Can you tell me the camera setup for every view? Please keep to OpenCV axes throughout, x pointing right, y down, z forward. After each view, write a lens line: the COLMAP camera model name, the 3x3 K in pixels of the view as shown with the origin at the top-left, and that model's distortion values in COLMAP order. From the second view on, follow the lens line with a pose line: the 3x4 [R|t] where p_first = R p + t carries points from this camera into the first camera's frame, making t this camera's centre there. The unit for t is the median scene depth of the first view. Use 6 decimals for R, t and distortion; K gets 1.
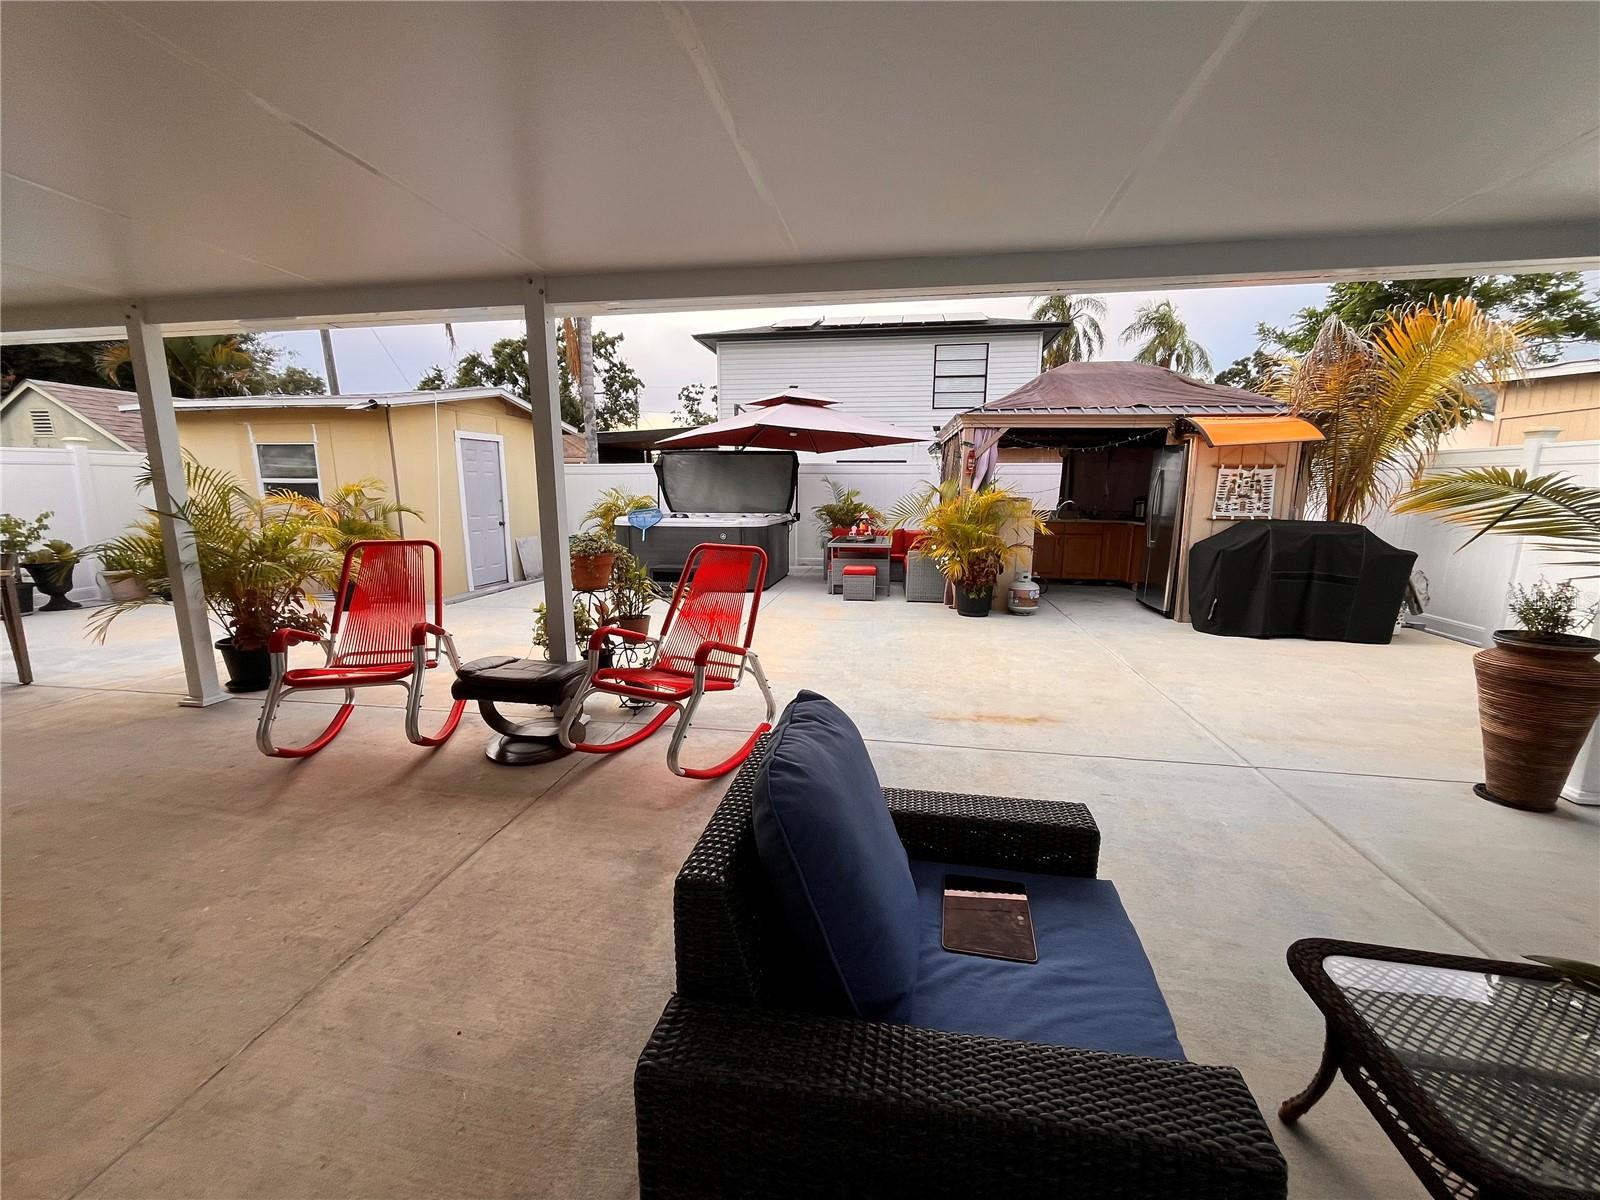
lens RADIAL K [[648.5, 0, 795.1], [0, 648.5, 604.3], [0, 0, 1]] dist [-0.002800, 0.000537]
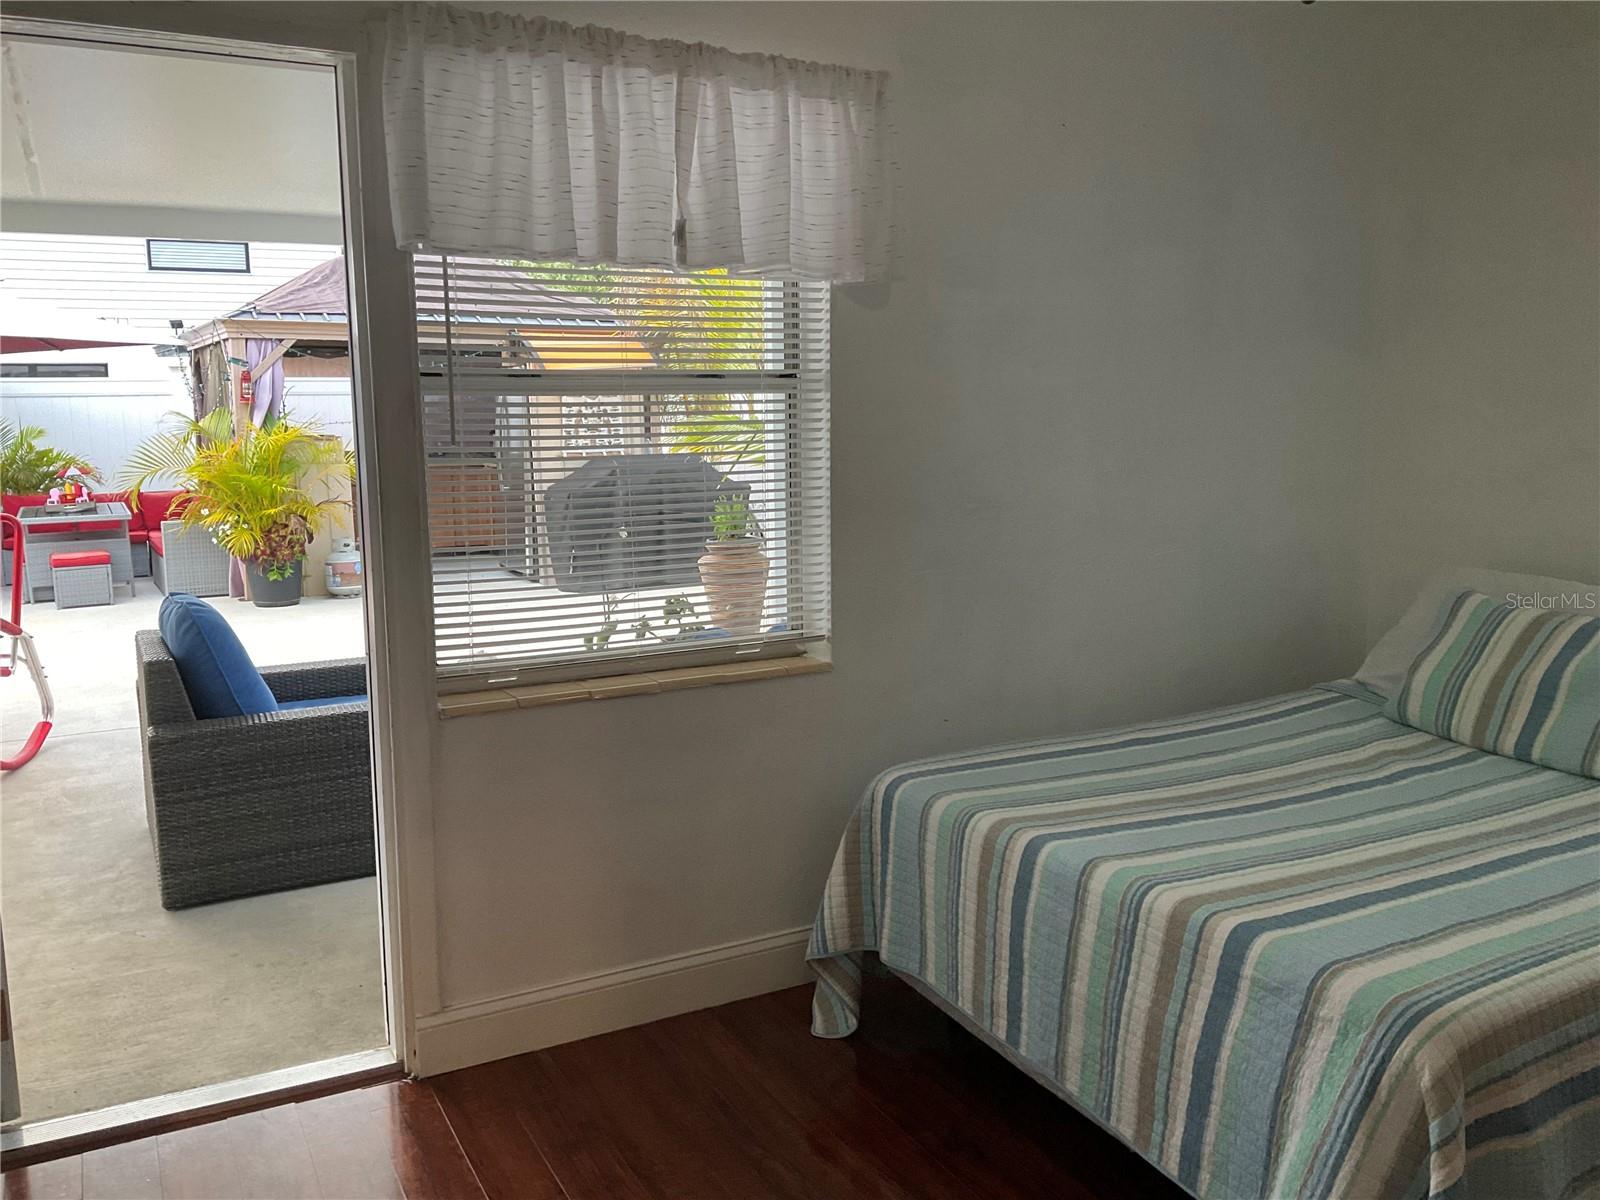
lens RADIAL K [[1321.5, 0, 797.7], [0, 1321.5, 608.8], [0, 0, 1]] dist [0.063696, -0.117489]
pose [[0.789893, -0.107344, 0.603777, -0.153587], [0.121736, 0.992414, 0.017177, 0.065815], [-0.601040, 0.059933, 0.796968, -0.492807]]
